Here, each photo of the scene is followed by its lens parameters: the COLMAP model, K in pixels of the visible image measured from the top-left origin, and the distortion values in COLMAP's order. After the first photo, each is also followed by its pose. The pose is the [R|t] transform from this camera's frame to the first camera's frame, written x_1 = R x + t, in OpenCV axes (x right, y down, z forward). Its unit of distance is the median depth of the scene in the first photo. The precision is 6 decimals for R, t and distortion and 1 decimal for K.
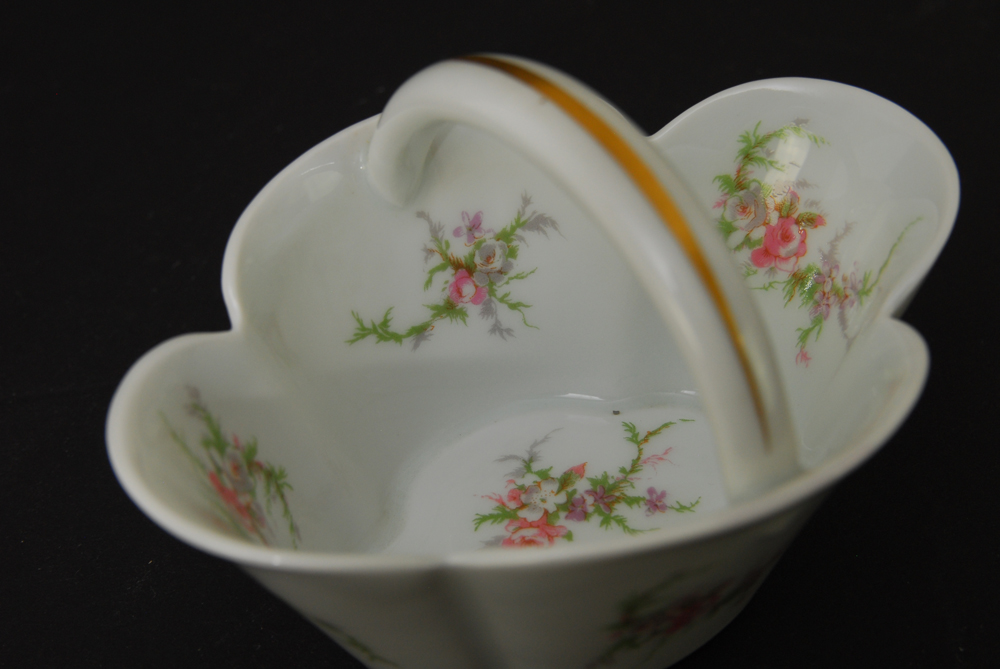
lens RADIAL K [[1880.4, 0, 500.2], [0, 1880.4, 335.5], [0, 0, 1]] dist [0.035863, 0.000000]
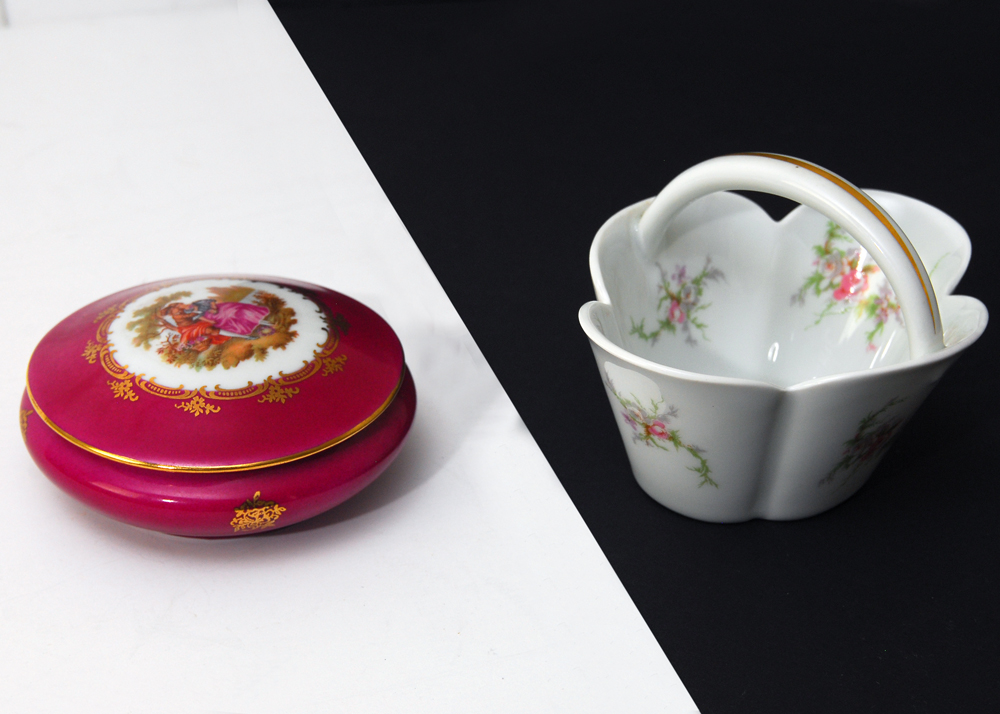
lens RADIAL K [[2219.0, 0, 499.9], [0, 2219.0, 356.1], [0, 0, 1]] dist [0.009072, 0.000000]
pose [[0.961769, -0.001036, 0.273862, -0.711478], [0.058464, 0.977718, -0.201619, 0.402707], [-0.267550, 0.209921, 0.940399, -0.803546]]
